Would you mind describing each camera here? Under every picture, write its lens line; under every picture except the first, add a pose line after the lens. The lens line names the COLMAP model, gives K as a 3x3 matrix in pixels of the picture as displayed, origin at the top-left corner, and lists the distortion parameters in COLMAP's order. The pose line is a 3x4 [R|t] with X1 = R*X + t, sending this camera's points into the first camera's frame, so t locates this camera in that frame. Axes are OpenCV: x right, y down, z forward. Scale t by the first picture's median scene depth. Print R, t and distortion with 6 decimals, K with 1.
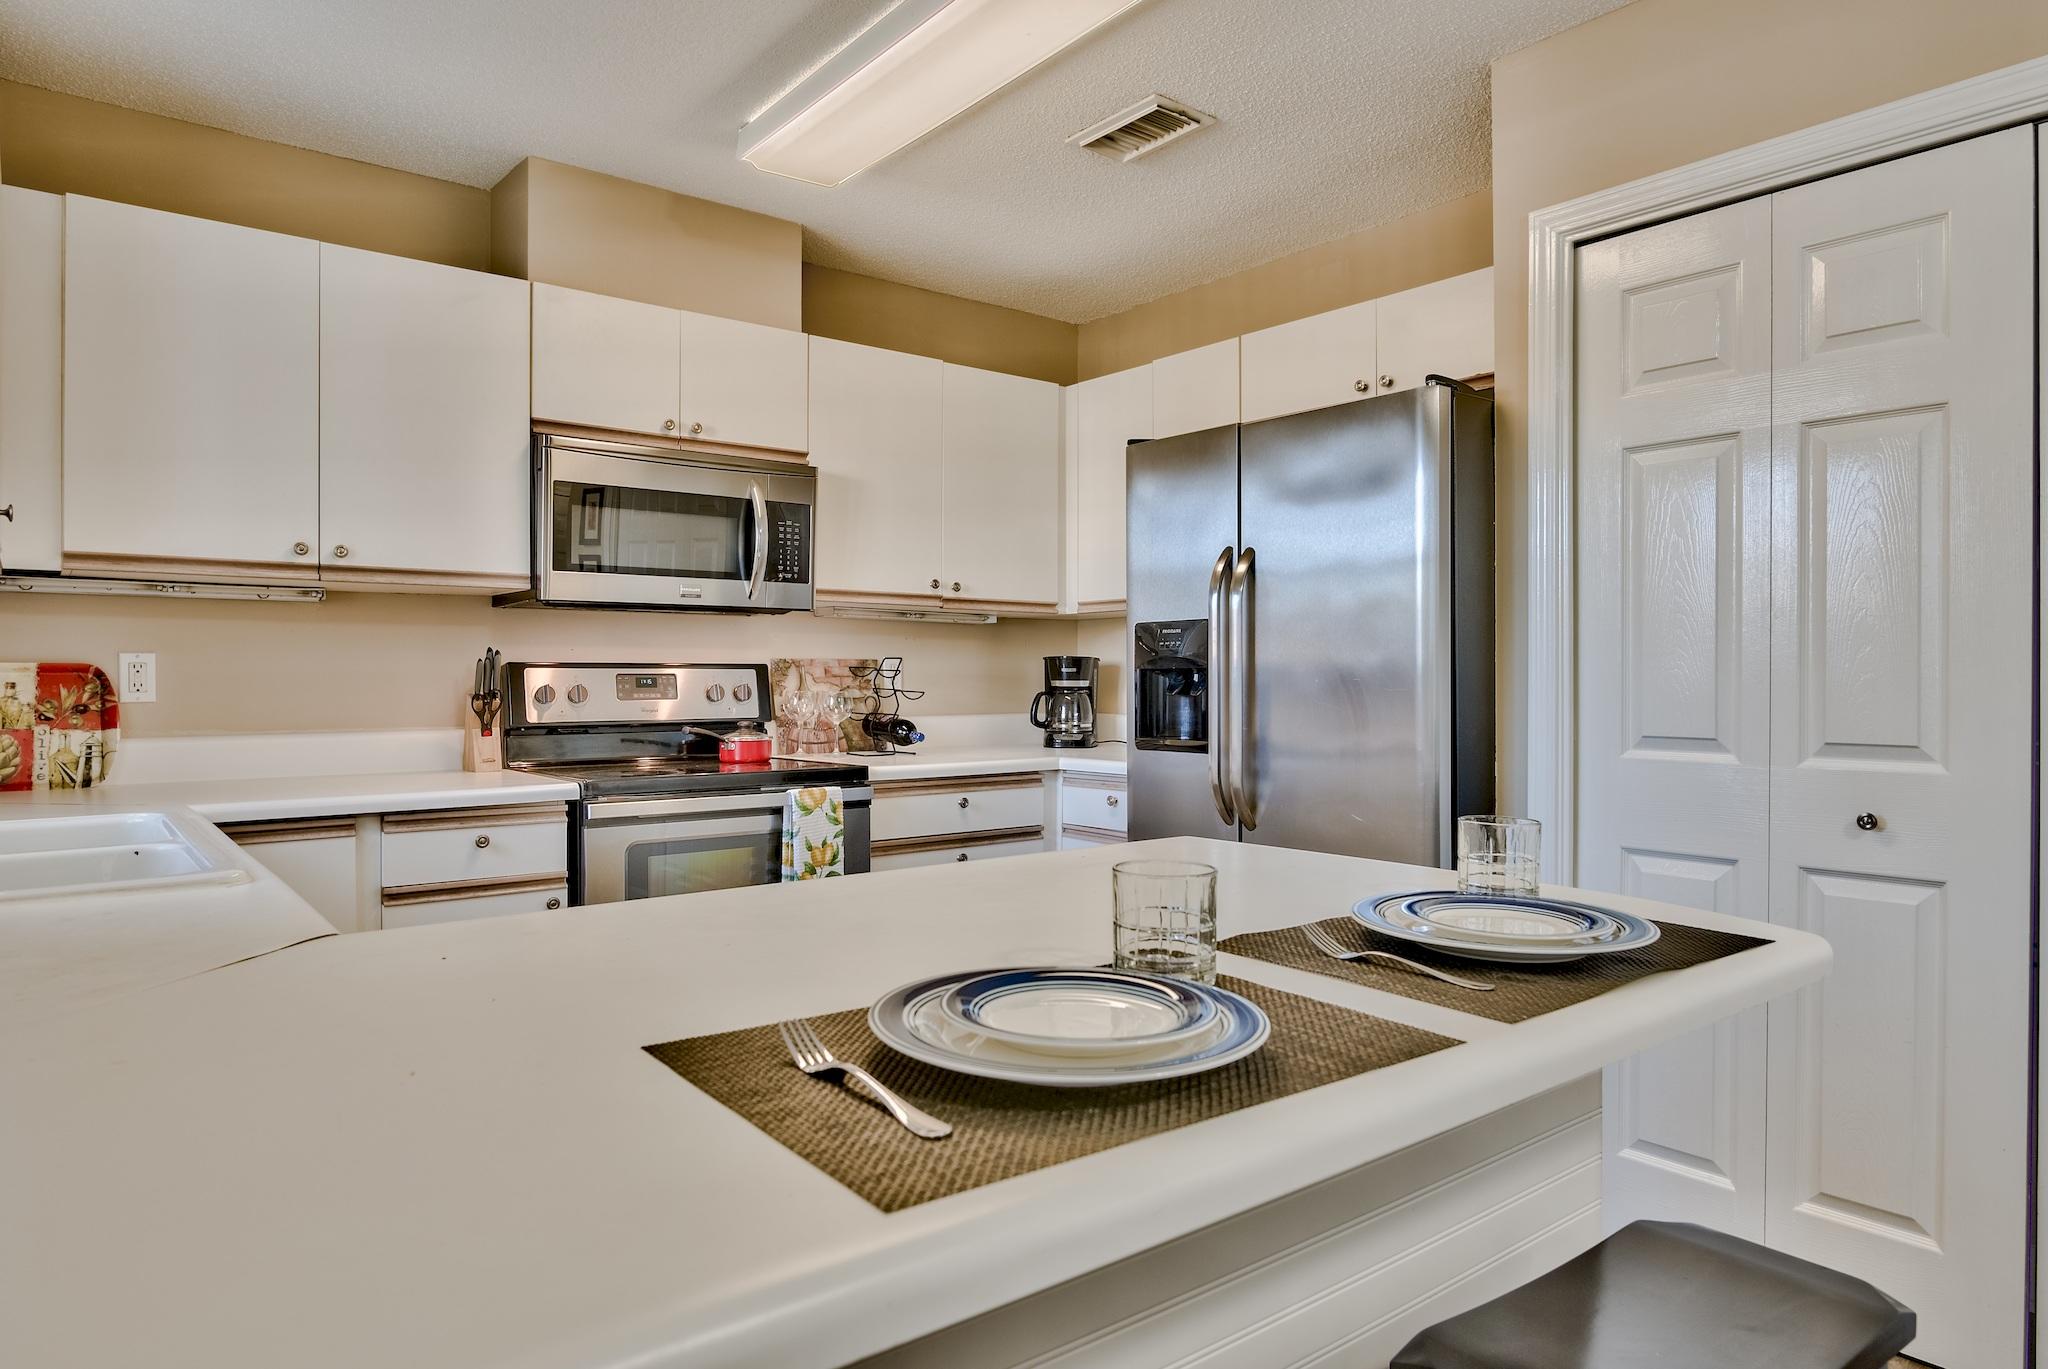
lens RADIAL K [[1246.2, 0, 975.9], [0, 1246.2, 686.6], [0, 0, 1]] dist [-0.006409, -0.001245]
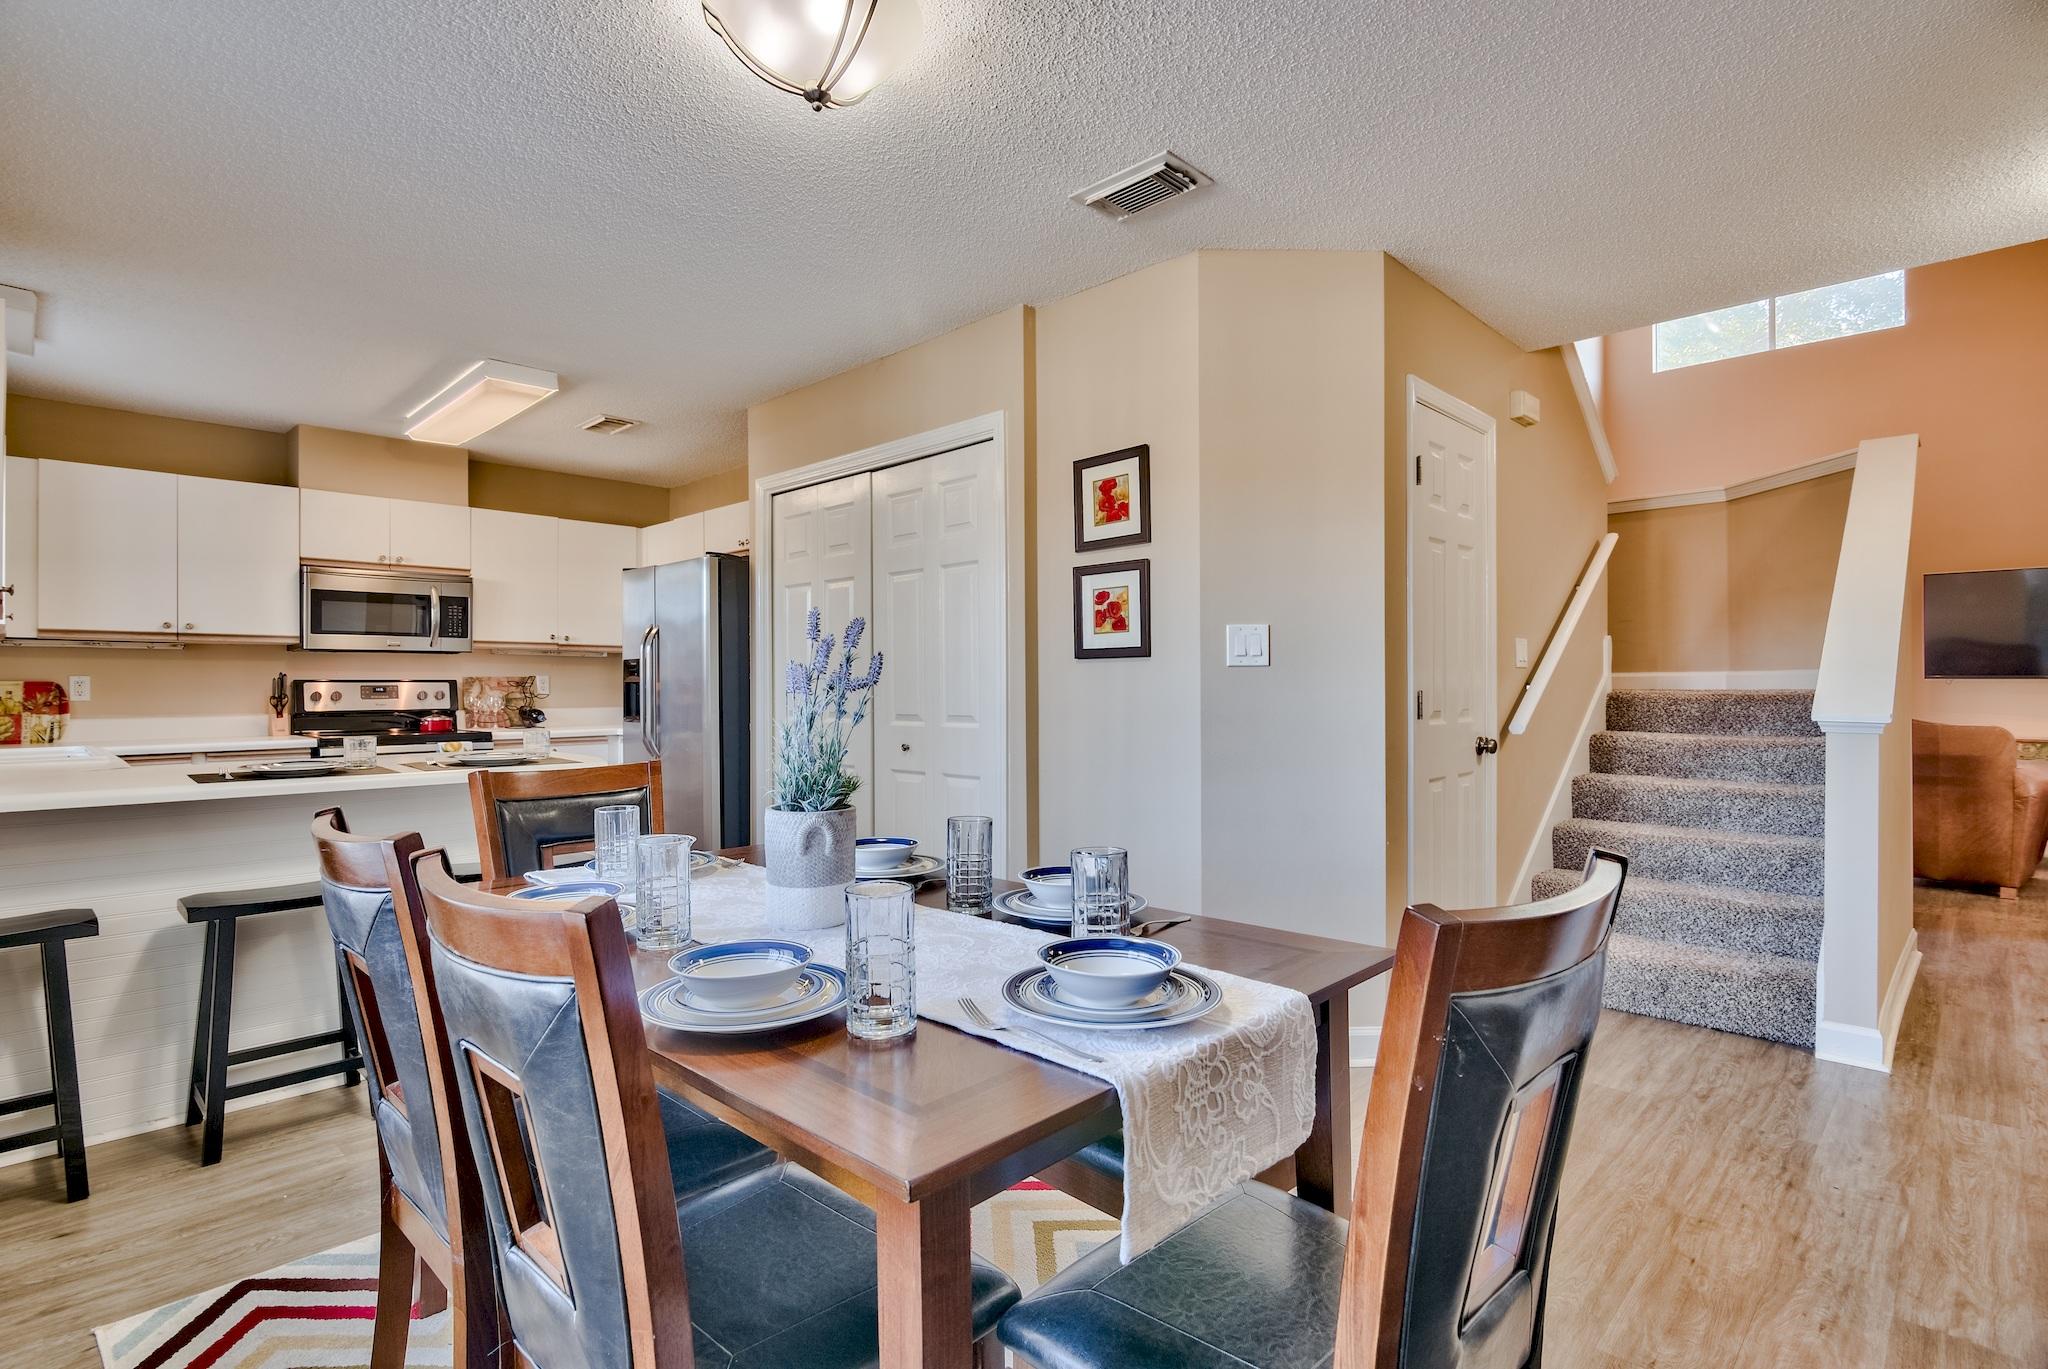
lens RADIAL K [[1005.2, 0, 984.4], [0, 1005.2, 686.4], [0, 0, 1]] dist [-0.000898, 0.000087]
pose [[0.992978, -0.004634, 0.118211, 0.565236], [0.005472, 0.999962, -0.006764, 0.008051], [-0.118175, 0.007364, 0.992965, -0.757658]]
